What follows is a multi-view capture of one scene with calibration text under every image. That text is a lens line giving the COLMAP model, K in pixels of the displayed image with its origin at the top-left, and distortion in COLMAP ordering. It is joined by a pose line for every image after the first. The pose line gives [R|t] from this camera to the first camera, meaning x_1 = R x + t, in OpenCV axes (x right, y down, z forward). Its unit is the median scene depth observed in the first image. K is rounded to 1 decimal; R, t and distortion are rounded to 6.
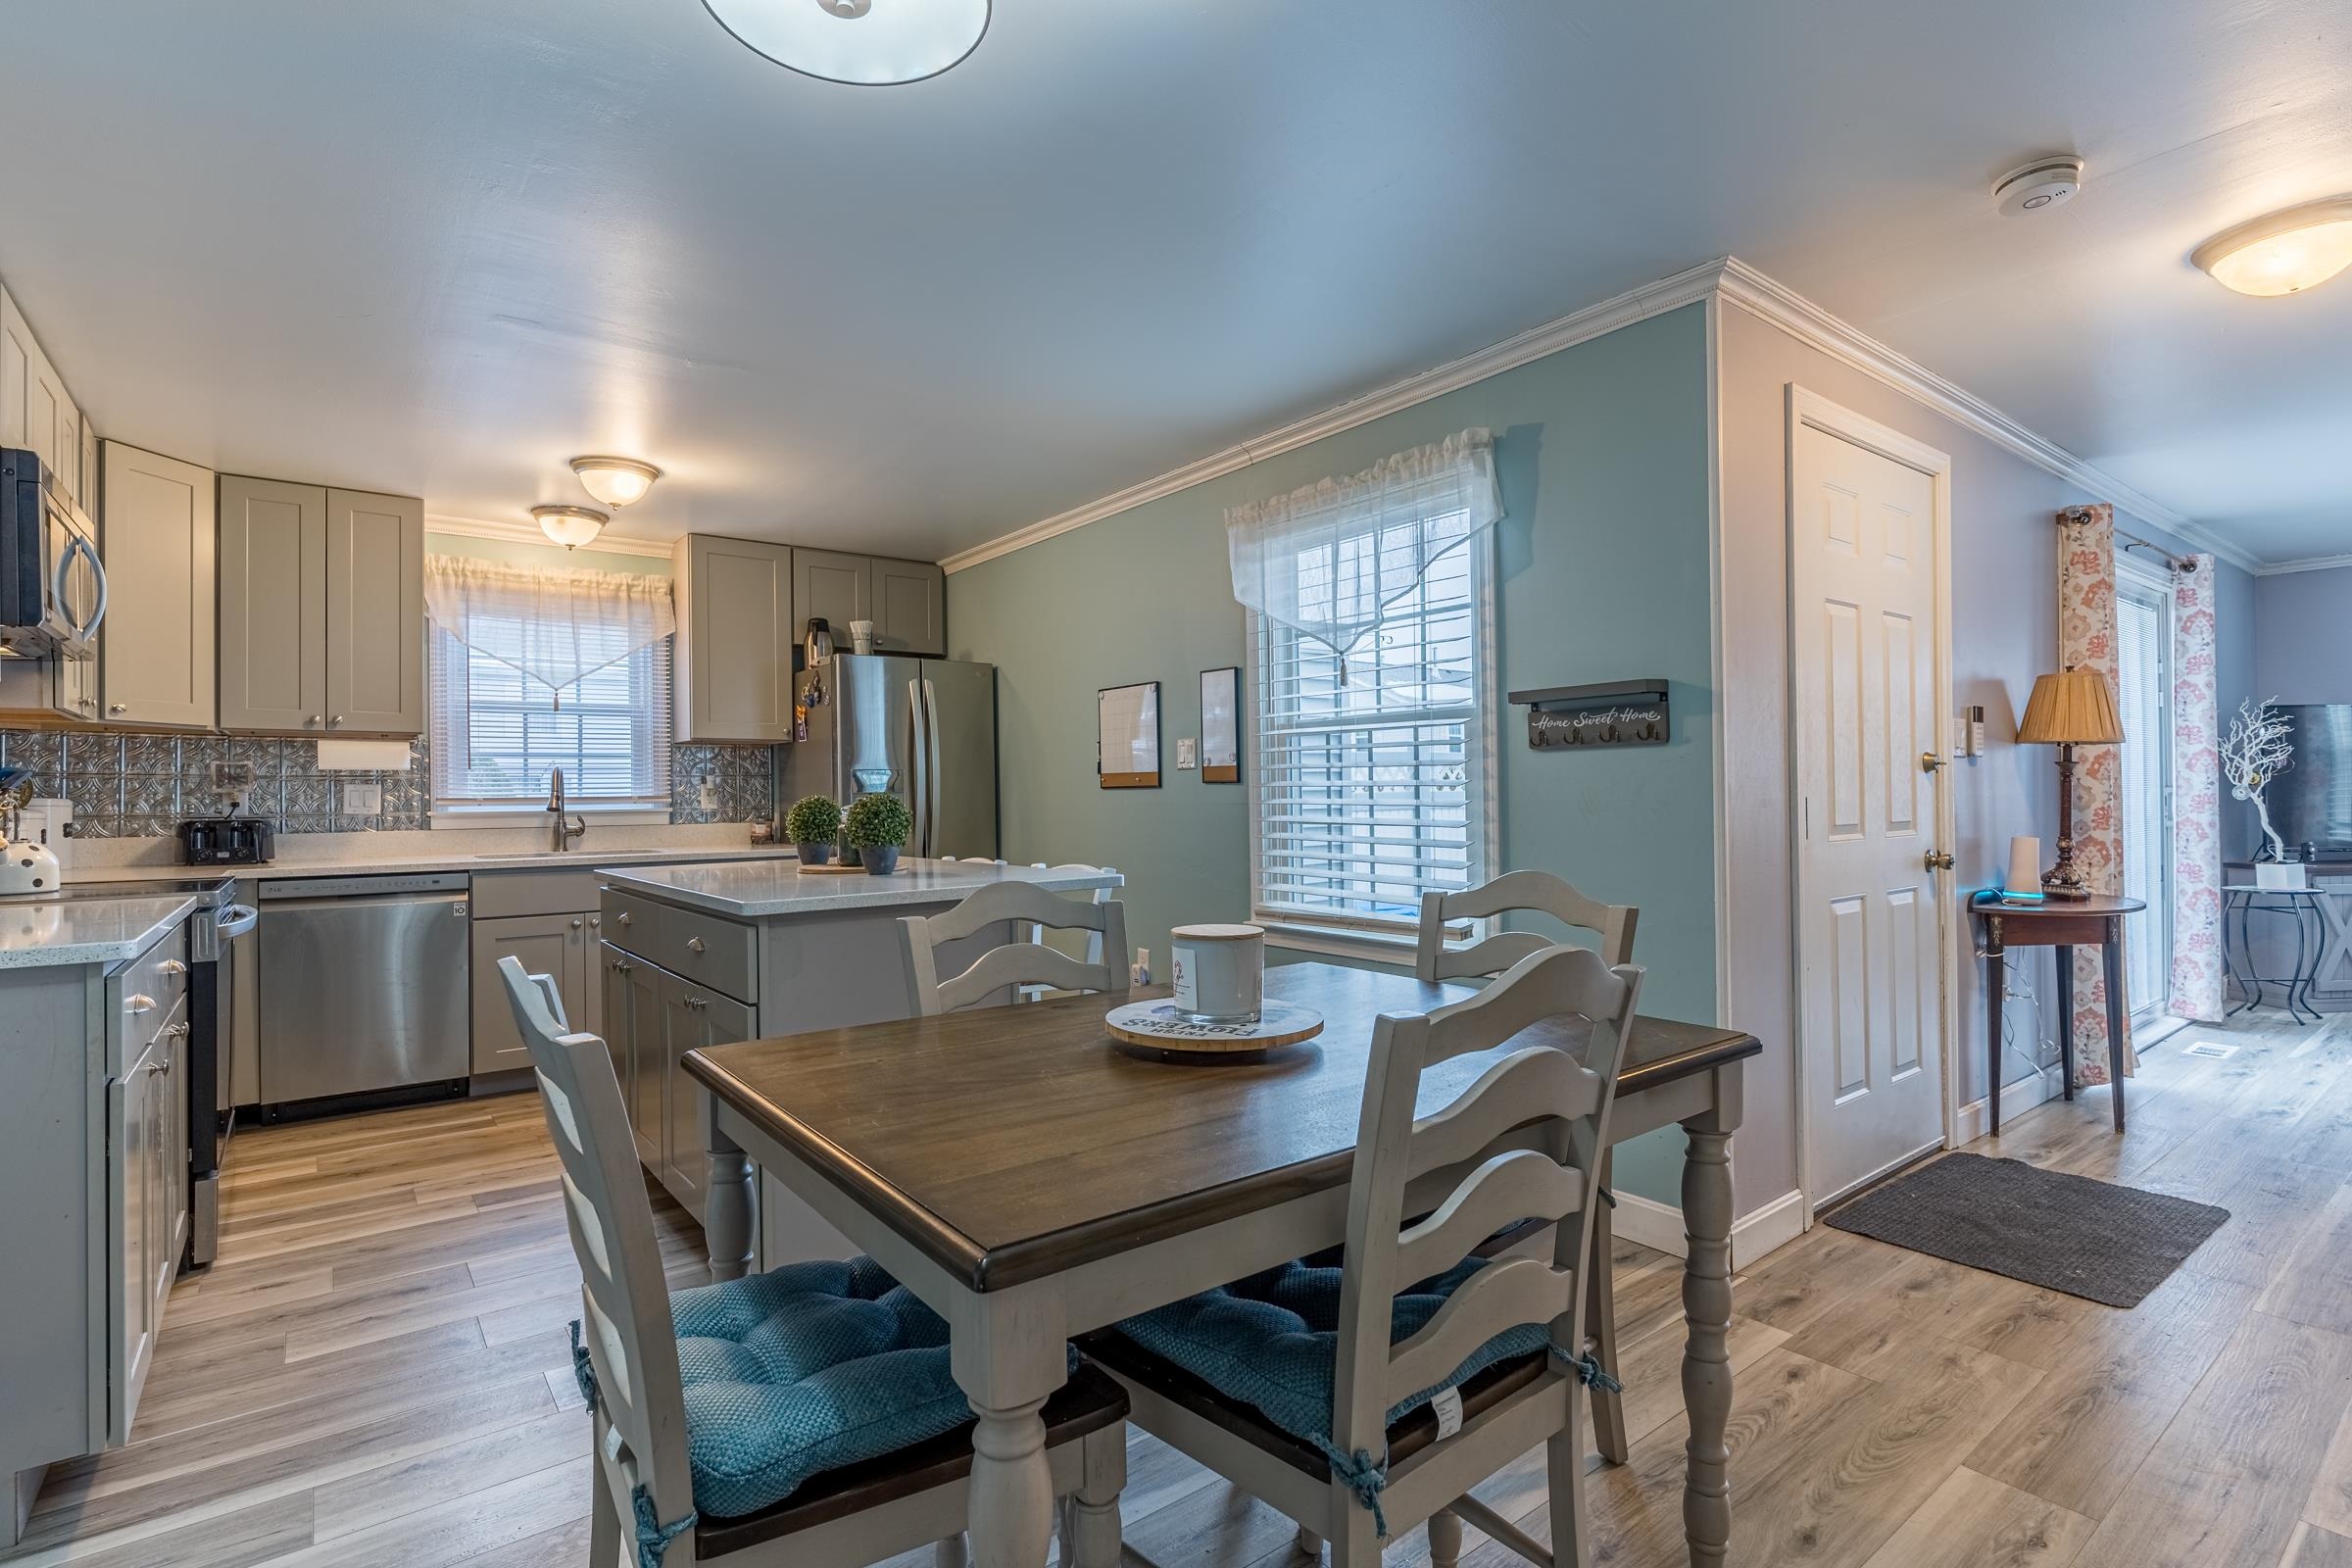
lens RADIAL K [[1118.3, 0, 1176.0], [0, 1118.3, 784.0], [0, 0, 1]] dist [0.001836, 0.000530]
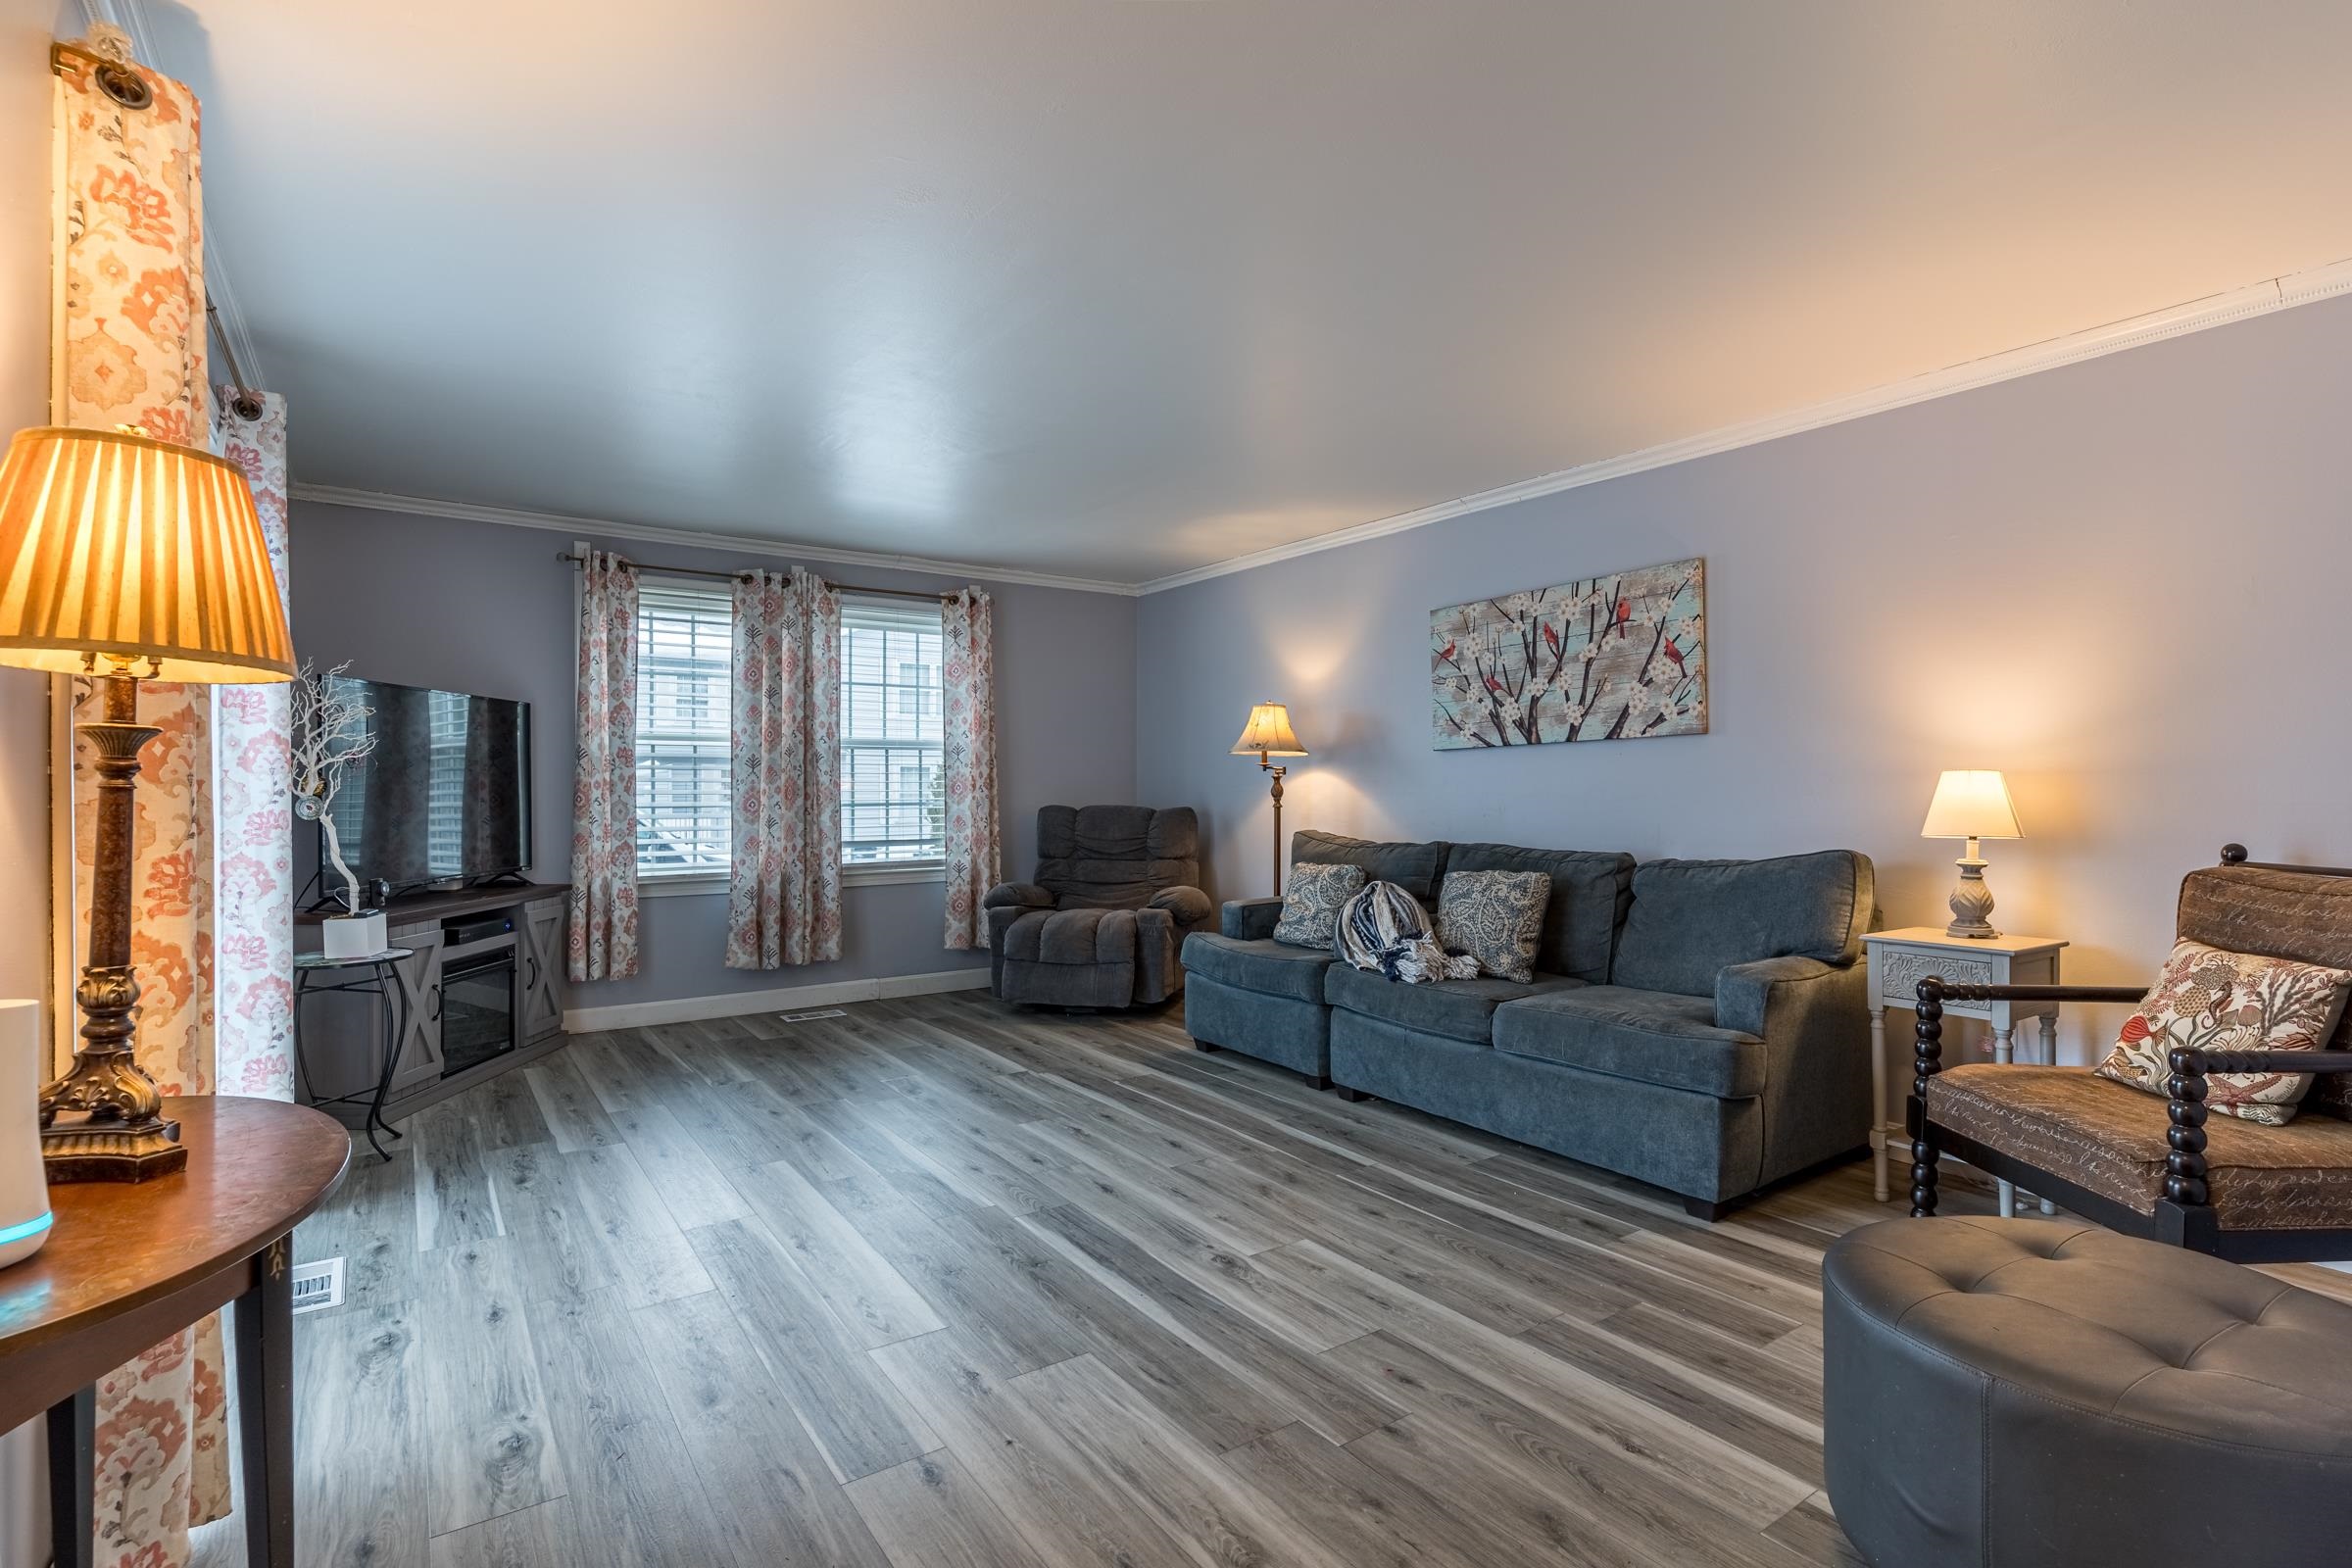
lens RADIAL K [[1122.3, 0, 1180.2], [0, 1122.3, 794.6], [0, 0, 1]] dist [0.000867, 0.000001]
pose [[0.045130, 0.005455, 0.998966, 0.453409], [-0.010996, 0.999927, -0.004963, -0.002576], [-0.998921, -0.010761, 0.045186, 0.632147]]
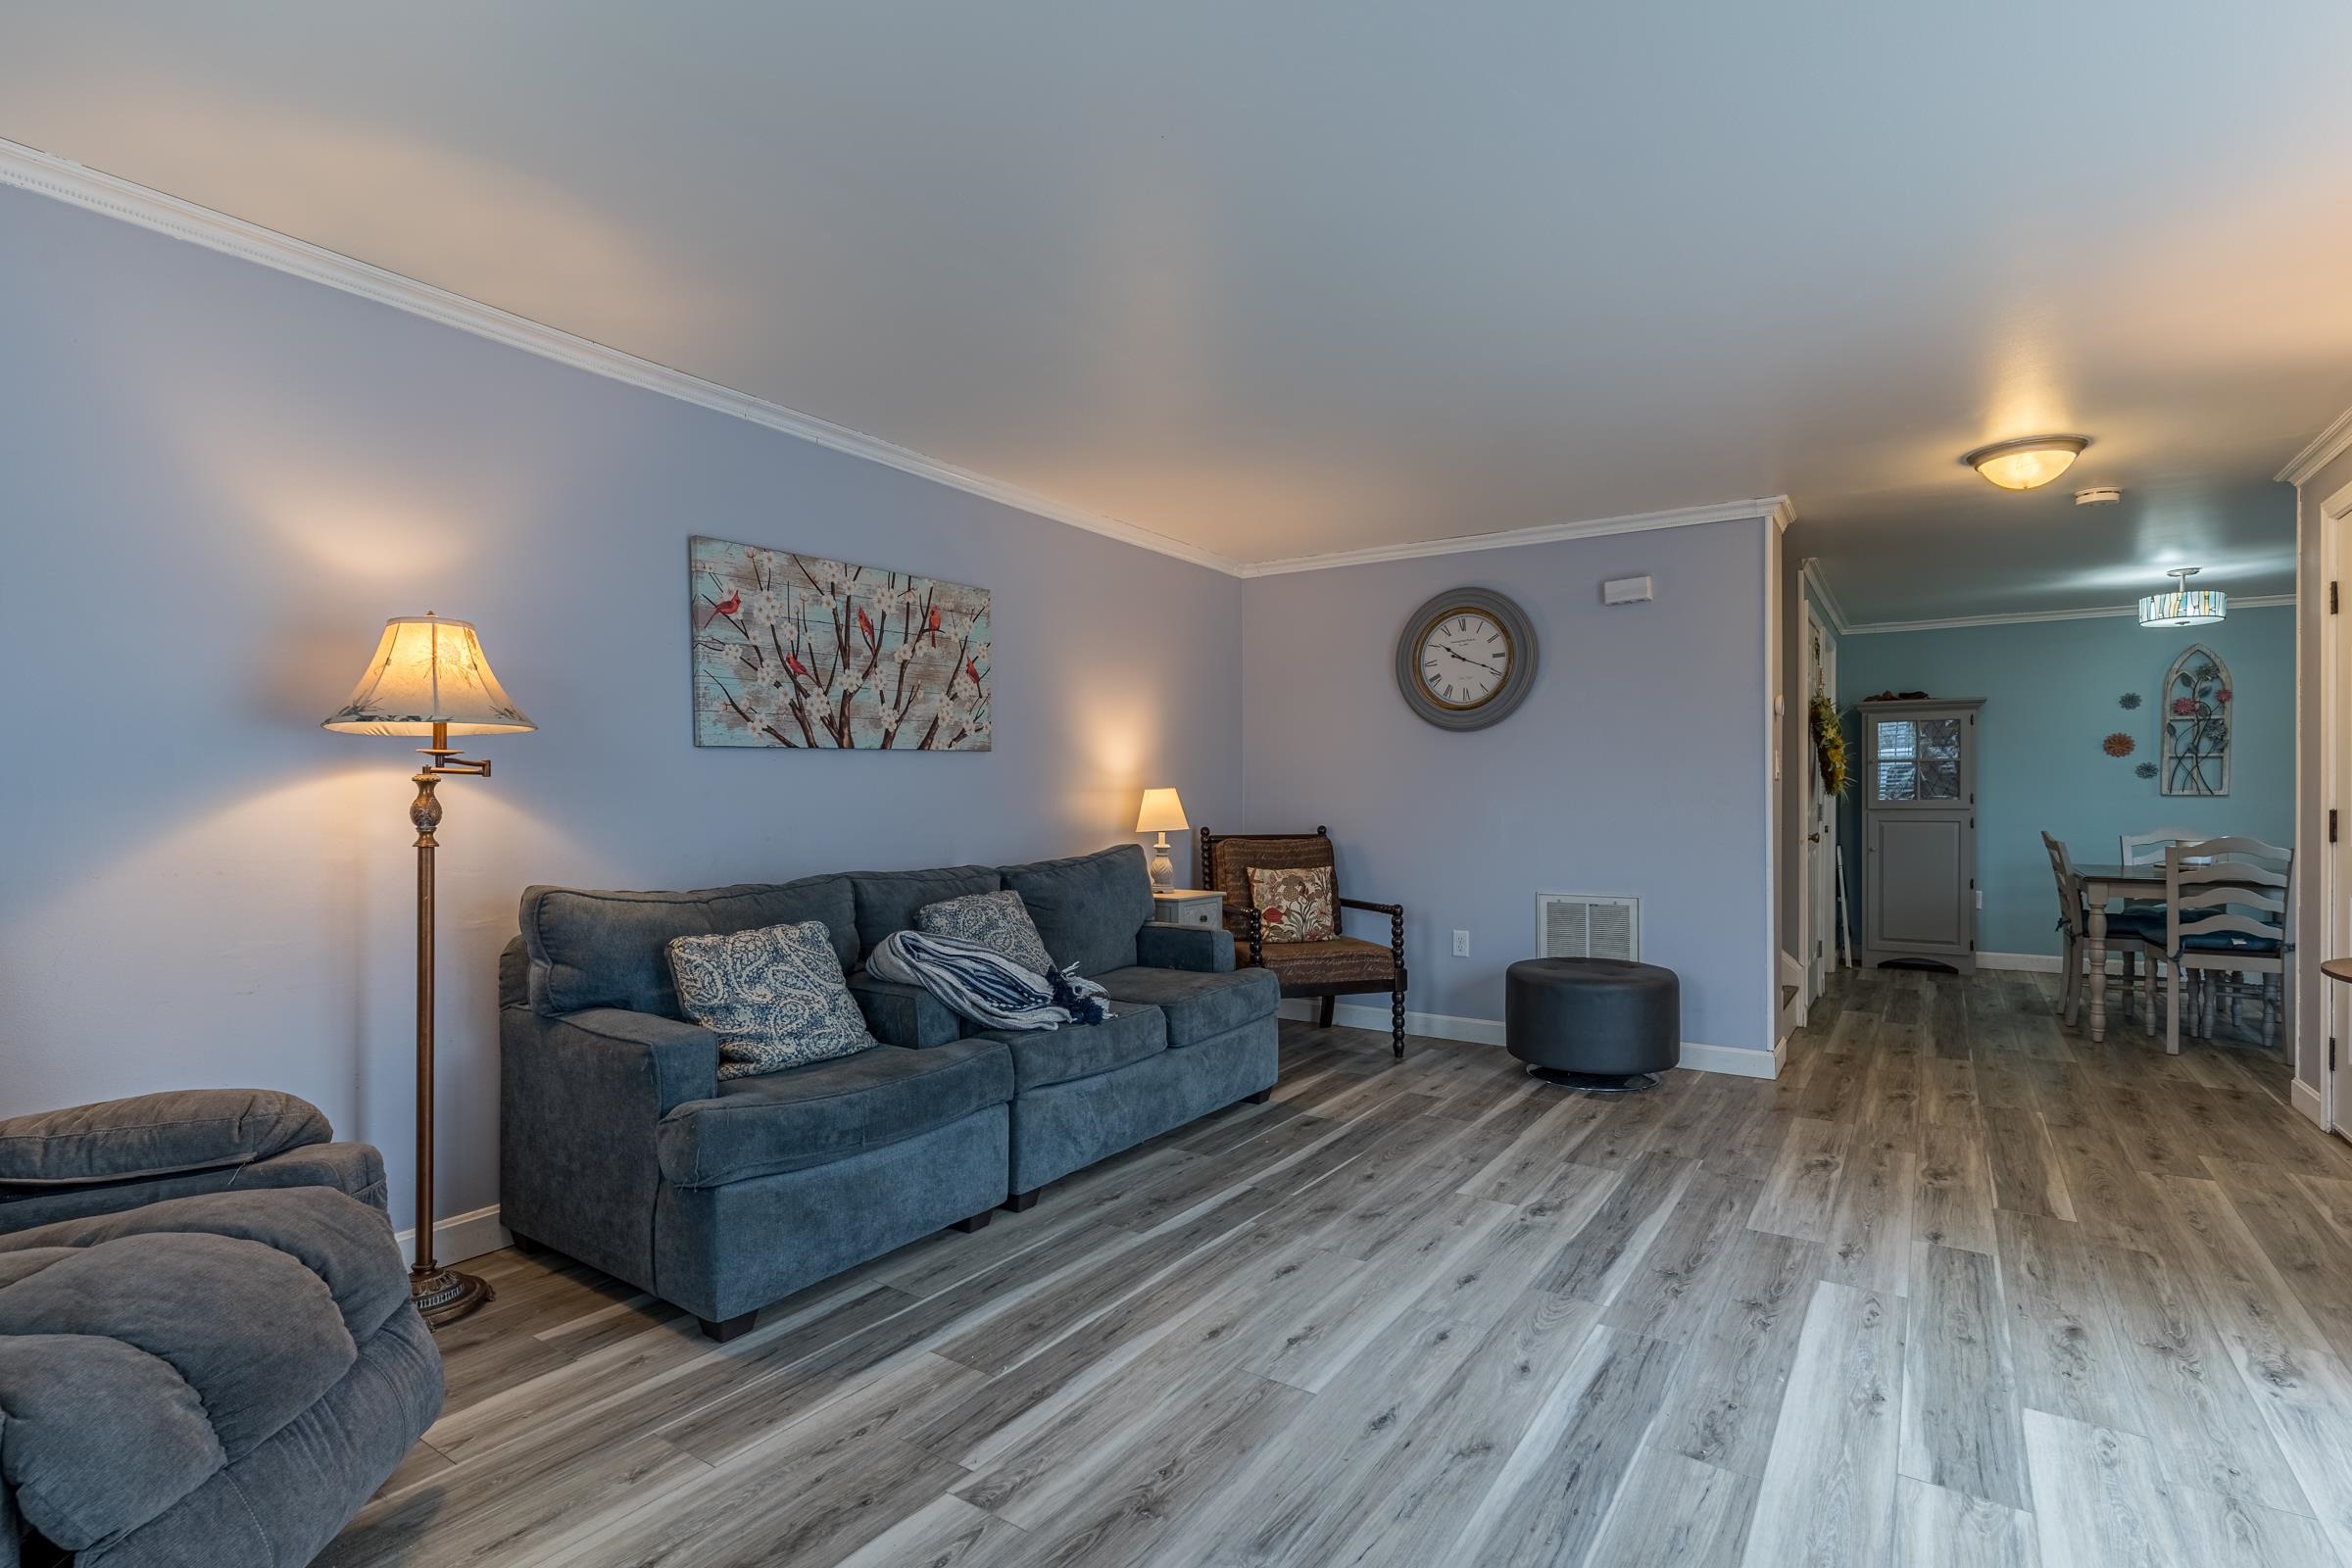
lens RADIAL K [[1122.3, 0, 1180.2], [0, 1122.3, 794.6], [0, 0, 1]] dist [0.000867, 0.000001]
pose [[-0.948955, 0.013422, -0.315126, 1.583336], [0.016588, 0.999835, -0.007366, -0.012315], [0.314975, -0.012218, -0.949021, 1.281303]]
